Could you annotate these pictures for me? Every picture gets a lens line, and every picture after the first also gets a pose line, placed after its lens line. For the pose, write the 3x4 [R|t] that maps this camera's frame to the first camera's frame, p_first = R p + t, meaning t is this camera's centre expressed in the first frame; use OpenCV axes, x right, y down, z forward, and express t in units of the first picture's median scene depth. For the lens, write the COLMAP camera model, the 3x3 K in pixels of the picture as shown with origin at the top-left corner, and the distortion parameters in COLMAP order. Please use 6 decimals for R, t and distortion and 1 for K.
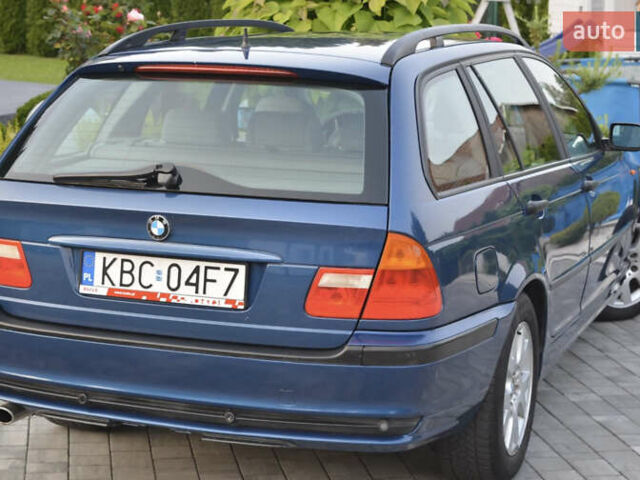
lens RADIAL K [[1450.0, 0, 320.0], [0, 1450.0, 240.0], [0, 0, 1]] dist [0.050002, -0.003102]
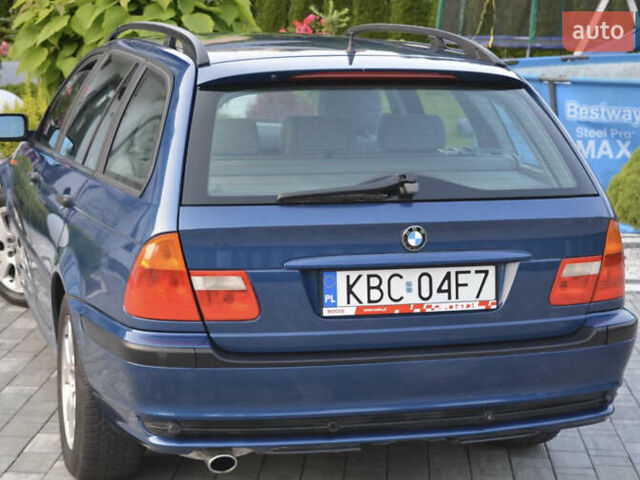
lens RADIAL K [[1450.0, 0, 320.0], [0, 1450.0, 240.0], [0, 0, 1]] dist [0.050002, -0.003102]
pose [[0.802192, -0.101991, 0.588291, -0.735249], [0.096033, 0.994514, 0.041467, -0.053710], [-0.589293, 0.023230, 0.807585, 0.241184]]
